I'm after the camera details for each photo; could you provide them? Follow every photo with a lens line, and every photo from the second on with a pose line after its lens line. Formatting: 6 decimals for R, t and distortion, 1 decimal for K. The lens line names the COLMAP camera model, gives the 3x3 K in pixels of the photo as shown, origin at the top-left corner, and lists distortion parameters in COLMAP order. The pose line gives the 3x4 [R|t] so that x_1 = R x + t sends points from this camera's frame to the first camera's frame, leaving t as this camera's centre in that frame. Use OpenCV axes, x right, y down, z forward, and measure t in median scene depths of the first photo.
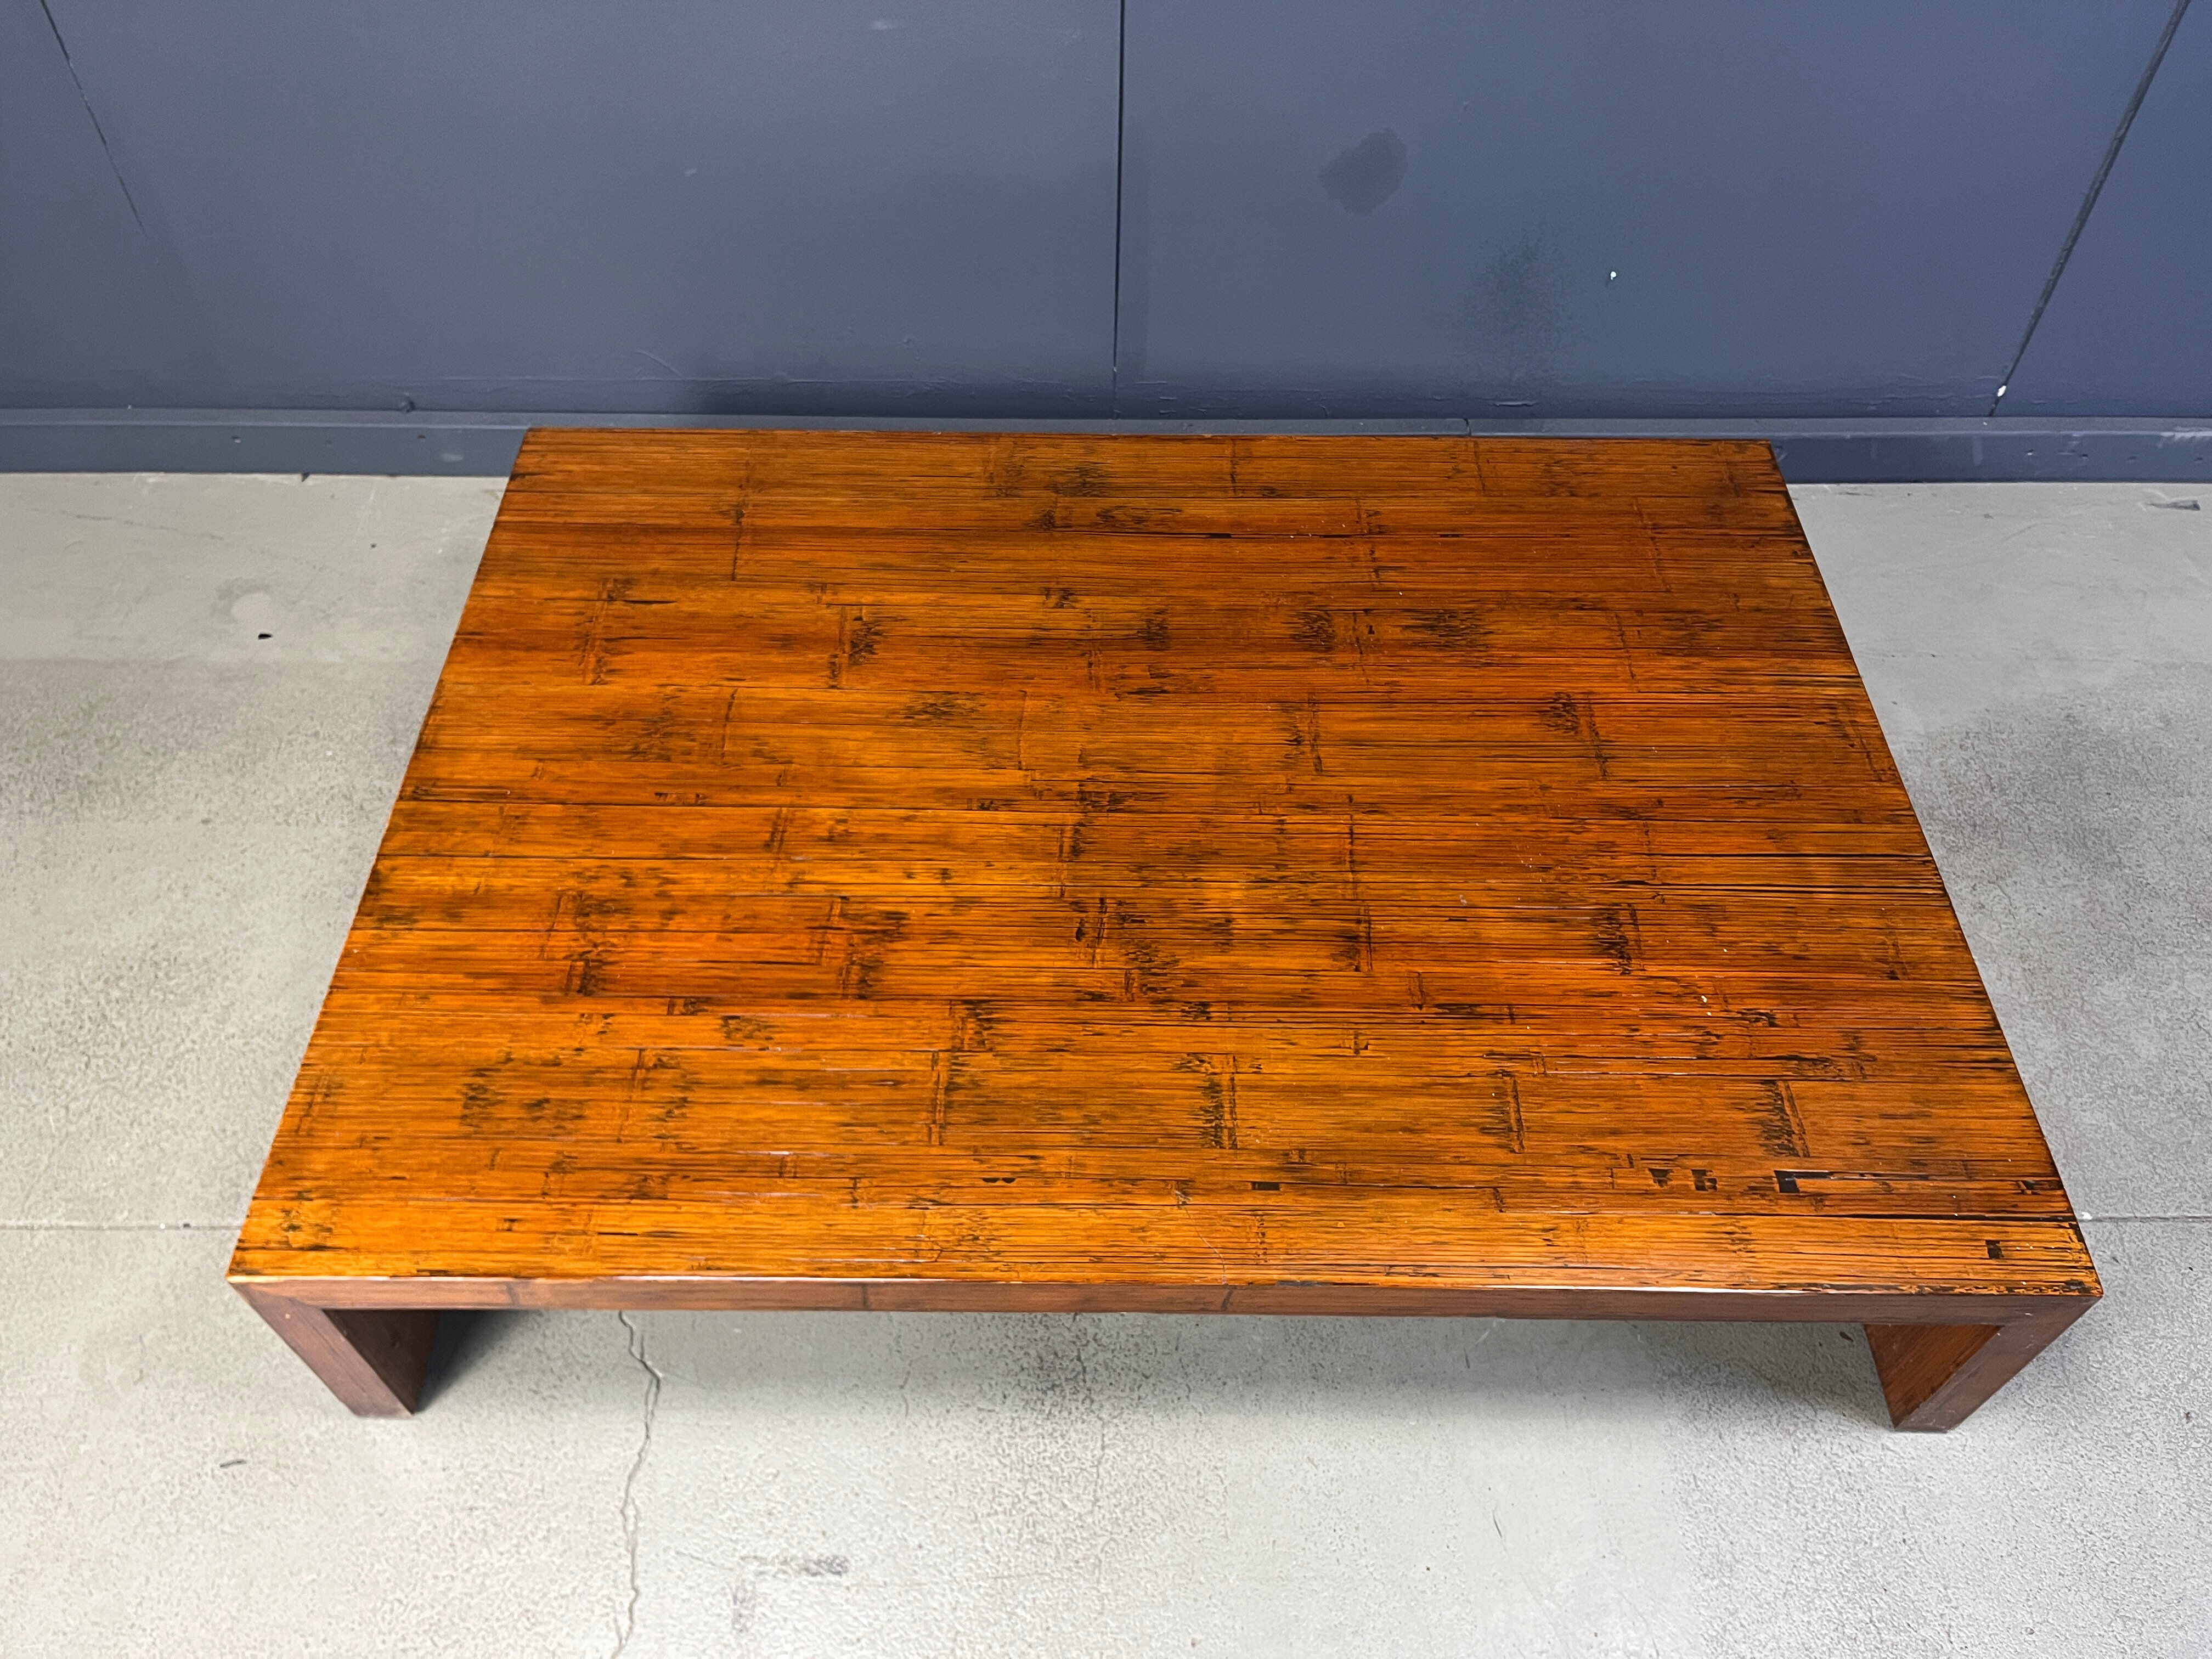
lens RADIAL K [[1667.6, 0, 1090.9], [0, 1667.6, 836.9], [0, 0, 1]] dist [0.074392, -0.107298]
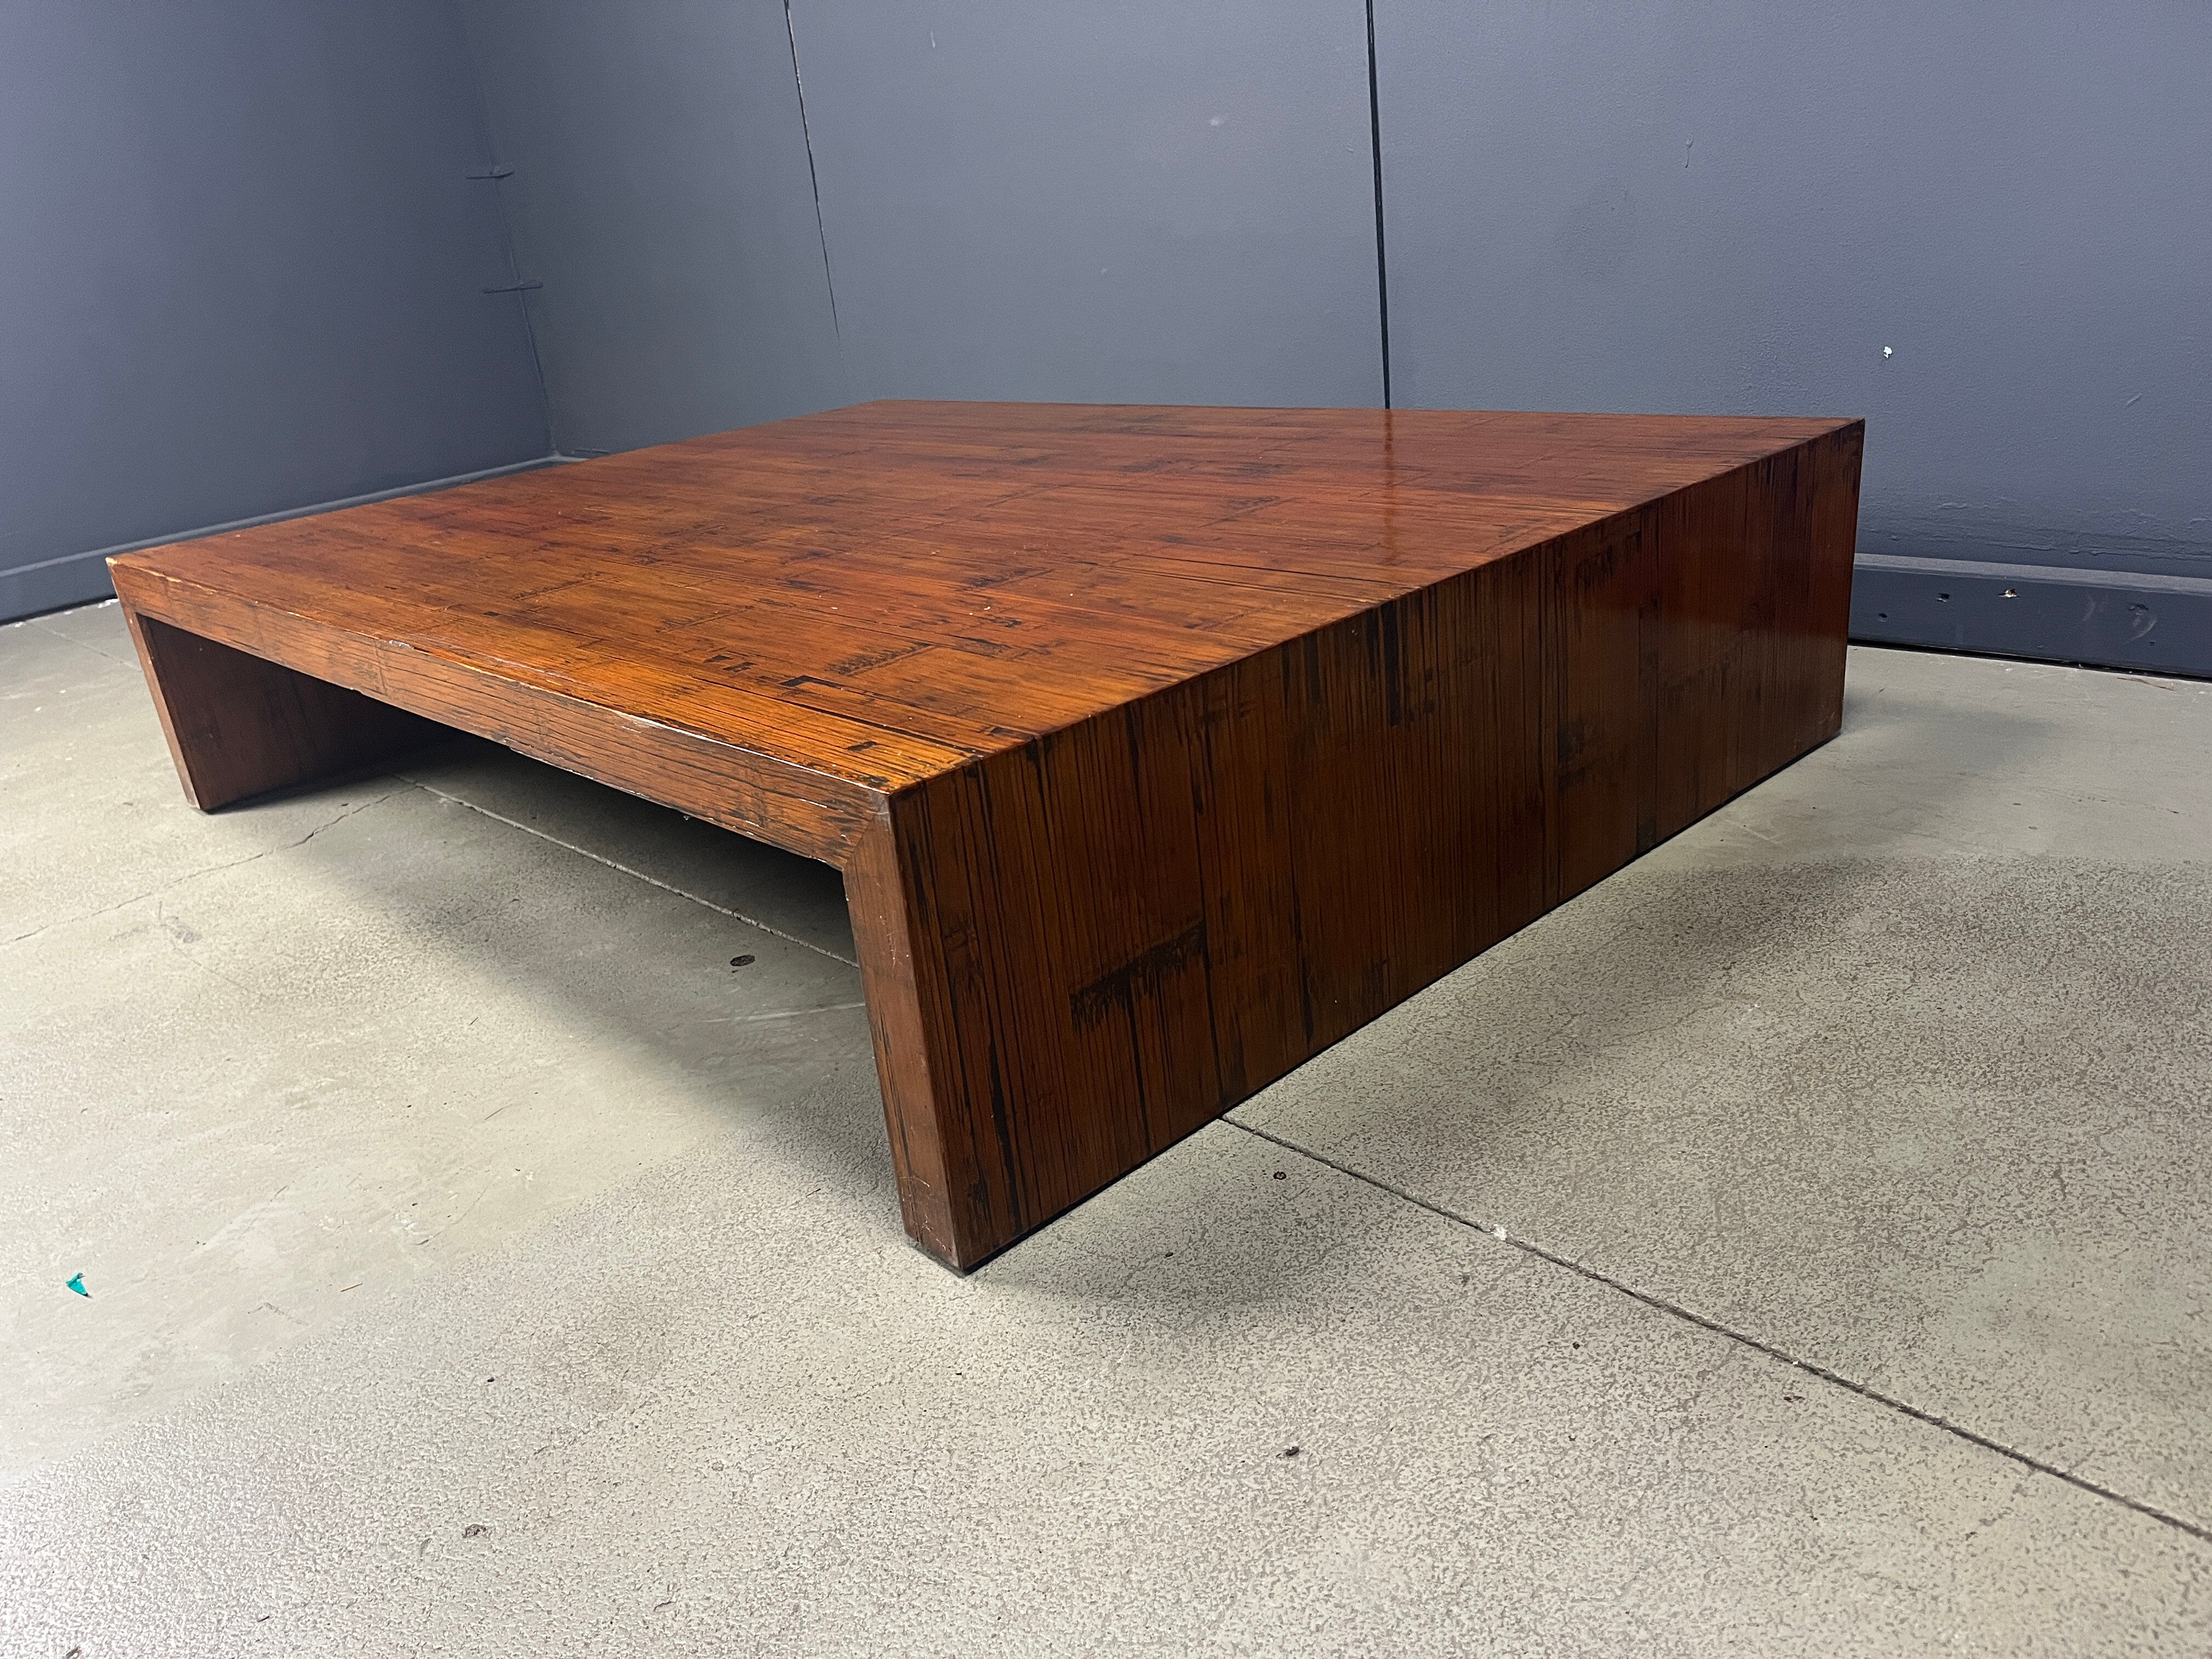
lens RADIAL K [[1667.6, 0, 1090.9], [0, 1667.6, 836.9], [0, 0, 1]] dist [0.074392, -0.107298]
pose [[0.681324, 0.188319, -0.707343, 0.954942], [-0.486128, 0.838868, -0.244910, 0.348746], [0.547246, 0.510722, 0.663087, 0.542951]]
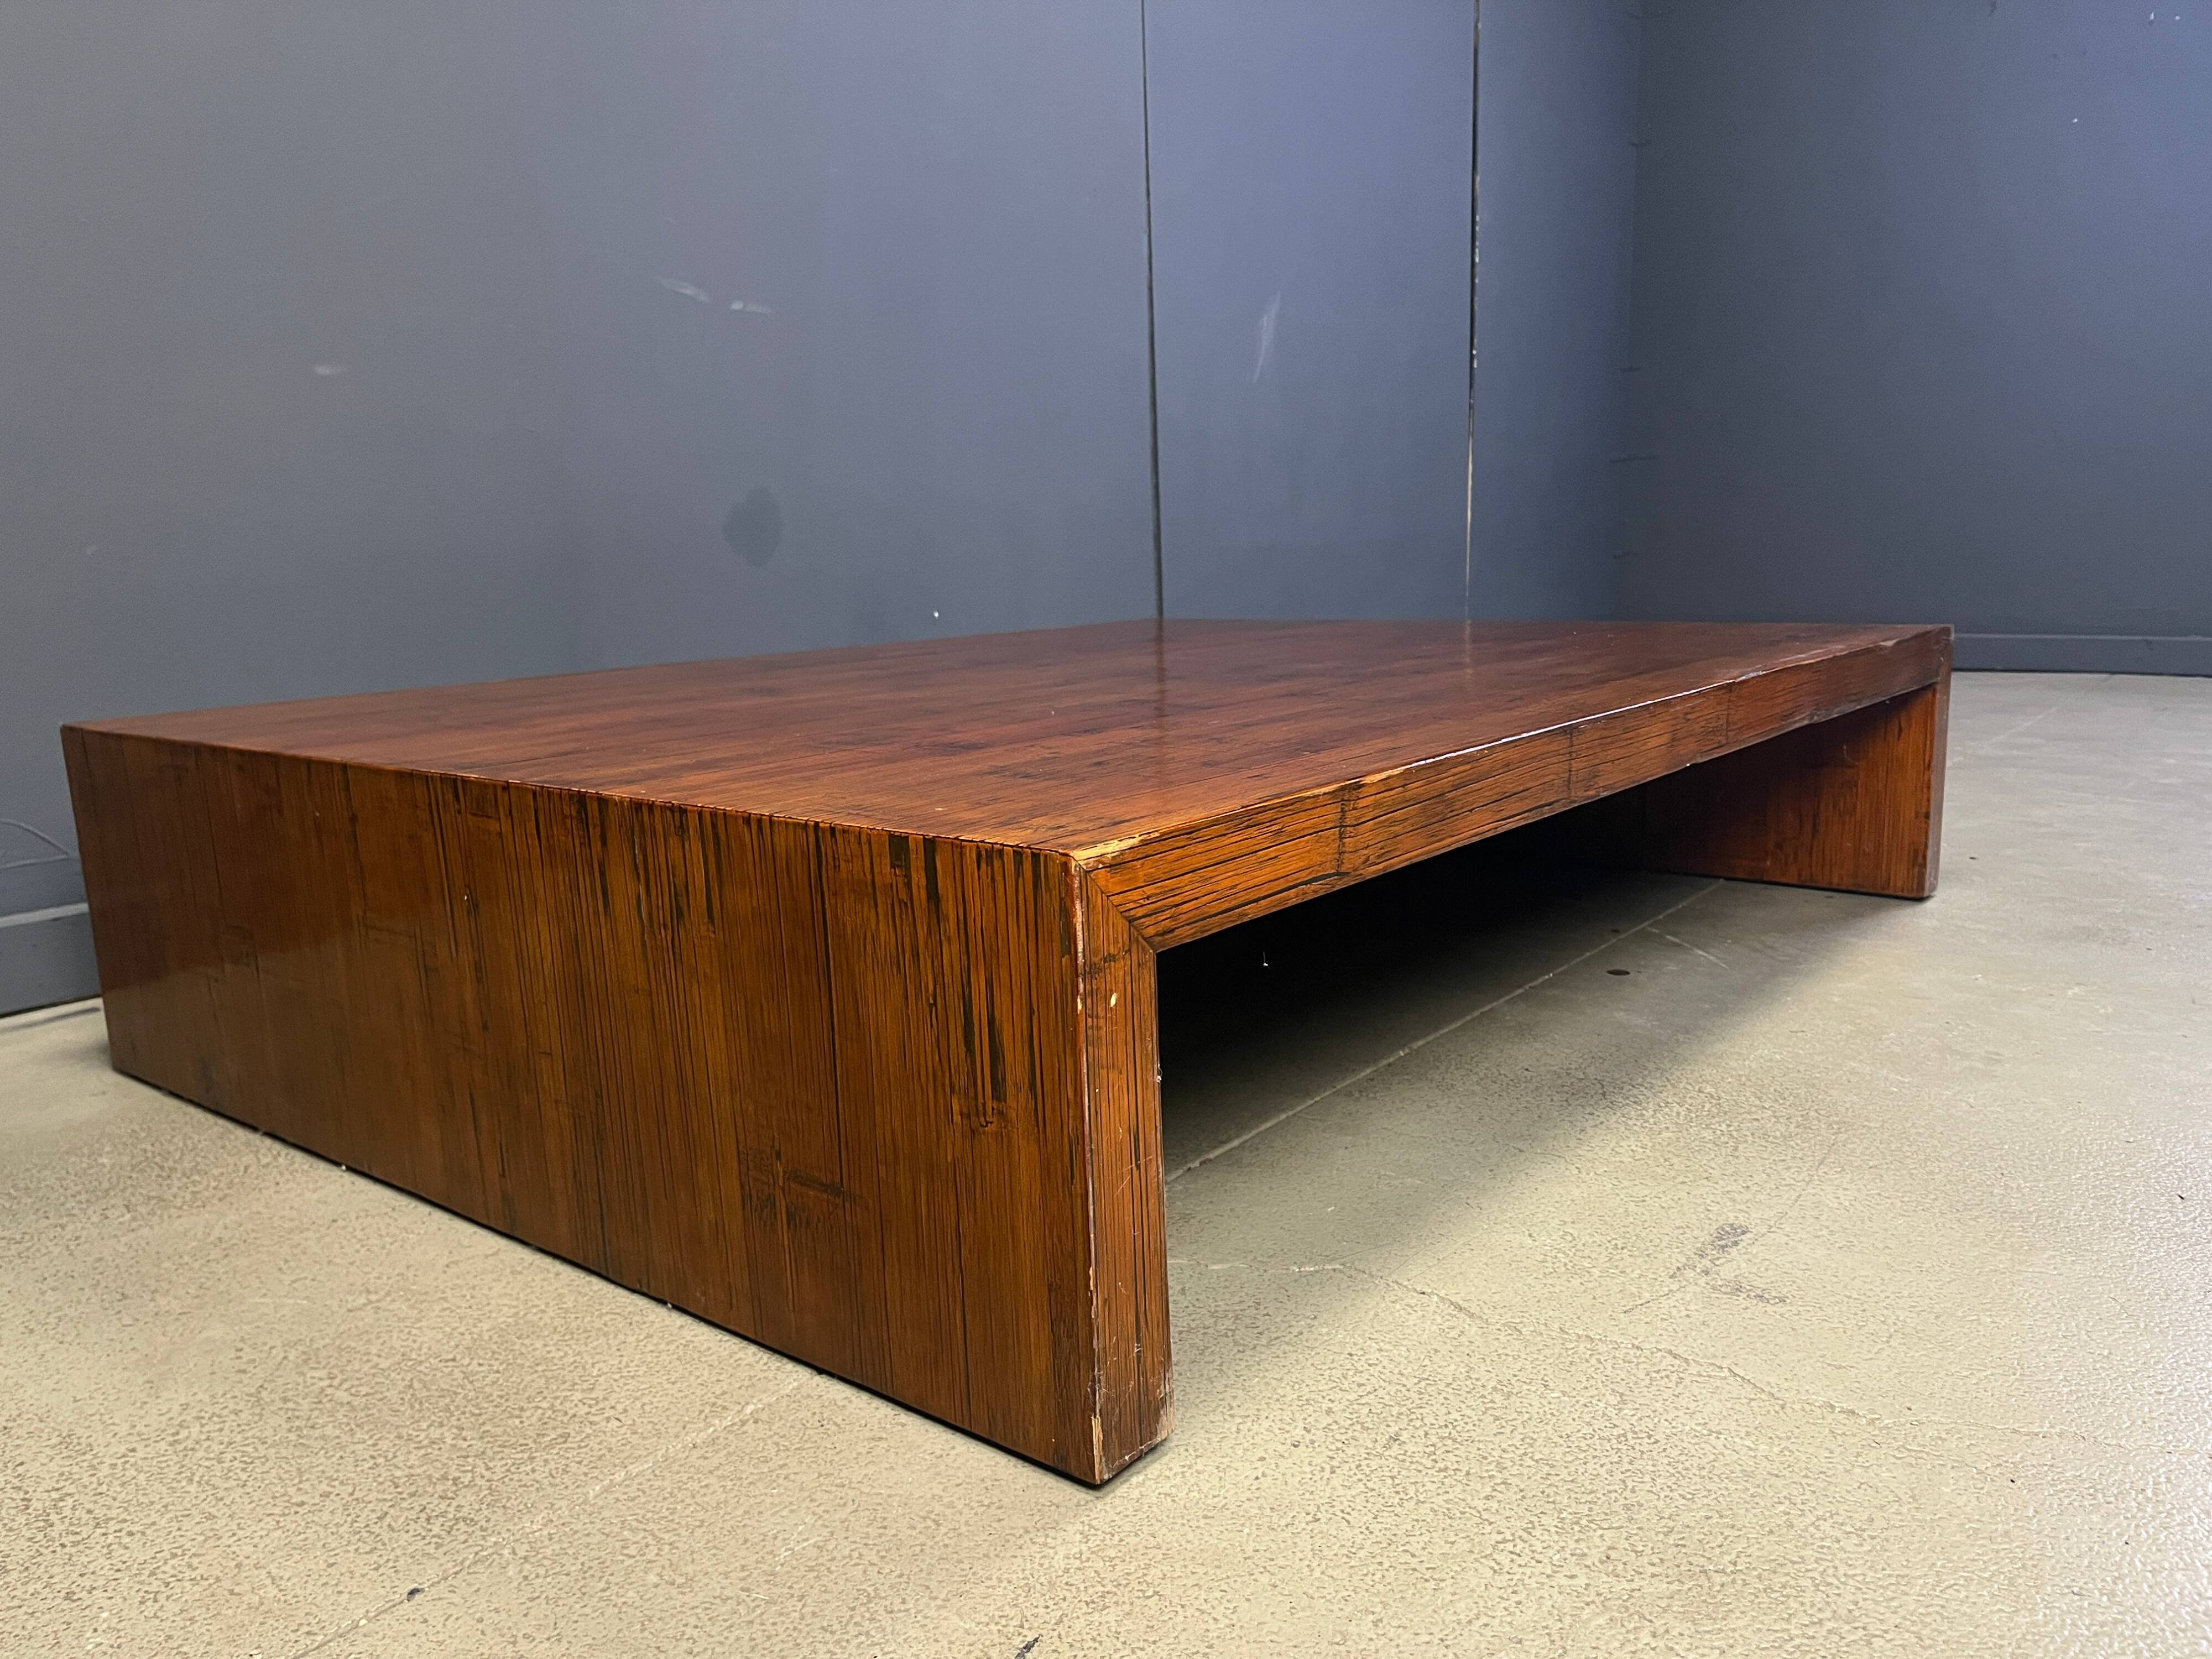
lens RADIAL K [[1671.7, 0, 1087.1], [0, 1671.7, 851.7], [0, 0, 1]] dist [0.083539, -0.120815]
pose [[0.629368, -0.171612, 0.757921, -0.787698], [0.622823, 0.694671, -0.359894, 0.393068], [-0.464744, 0.698557, 0.544088, 0.610531]]
